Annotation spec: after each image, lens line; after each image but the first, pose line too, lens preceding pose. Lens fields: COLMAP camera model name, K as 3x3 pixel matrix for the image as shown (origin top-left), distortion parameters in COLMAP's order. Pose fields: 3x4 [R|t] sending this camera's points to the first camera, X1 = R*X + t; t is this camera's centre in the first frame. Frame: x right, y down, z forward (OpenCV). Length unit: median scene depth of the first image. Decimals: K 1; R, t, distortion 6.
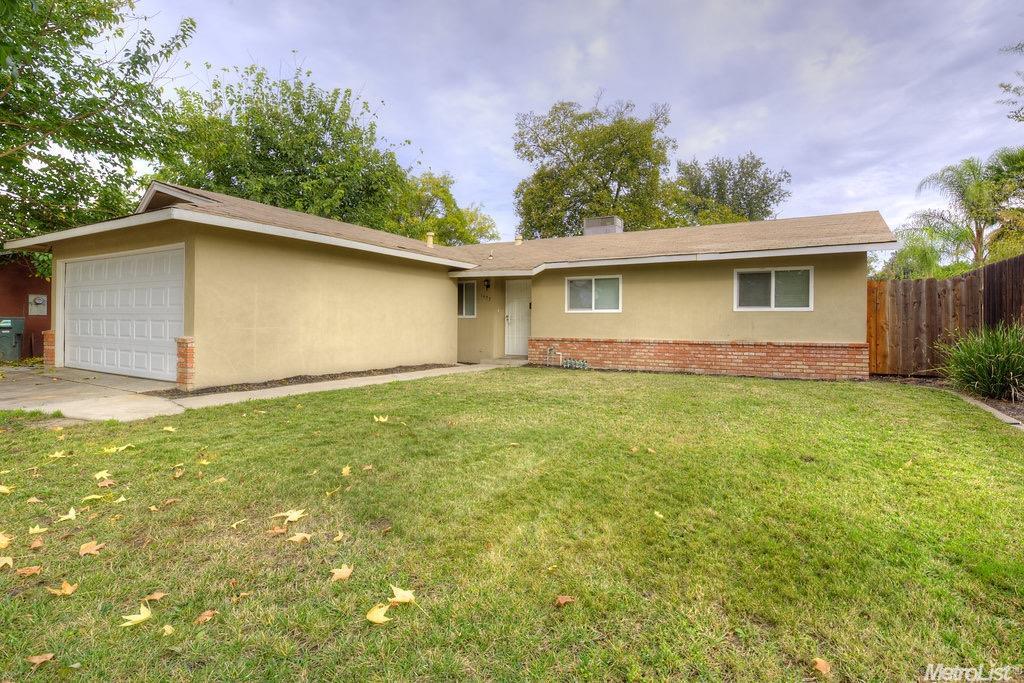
lens RADIAL K [[468.5, 0, 544.5], [0, 468.5, 323.9], [0, 0, 1]] dist [-0.000545, -0.012798]
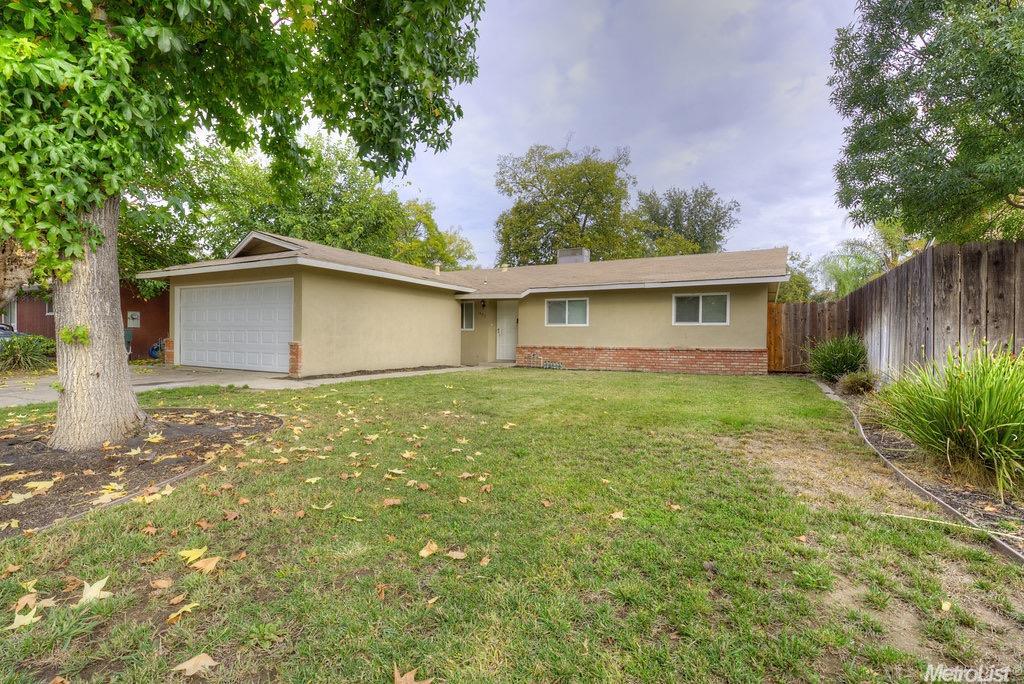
lens RADIAL K [[451.4, 0, 512.0], [0, 451.4, 342.0], [0, 0, 1]] dist [-0.000127, -0.011130]
pose [[0.999994, 0.002033, -0.002674, -0.042877], [-0.002011, 0.999966, 0.007959, 0.009305], [0.002690, -0.007953, 0.999965, -0.245309]]
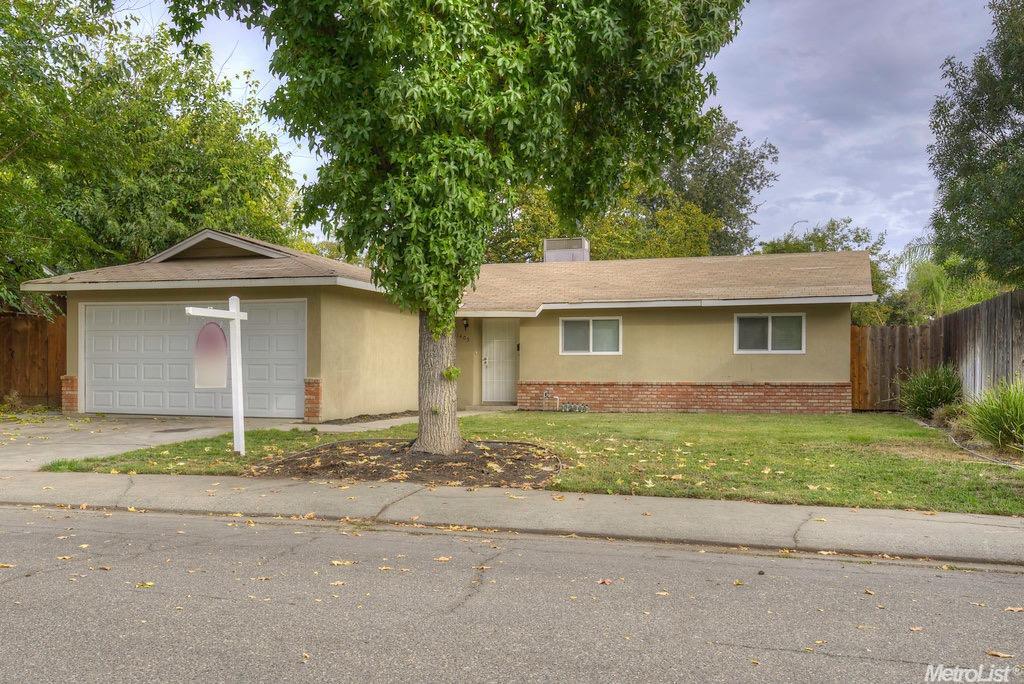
lens RADIAL K [[899.7, 0, 438.5], [0, 899.7, 378.7], [0, 0, 1]] dist [0.007556, 0.008097]
pose [[0.991528, -0.006222, 0.129746, -0.427715], [0.004911, 0.999934, 0.010422, 0.003963], [-0.129802, -0.009696, 0.991493, -0.761379]]
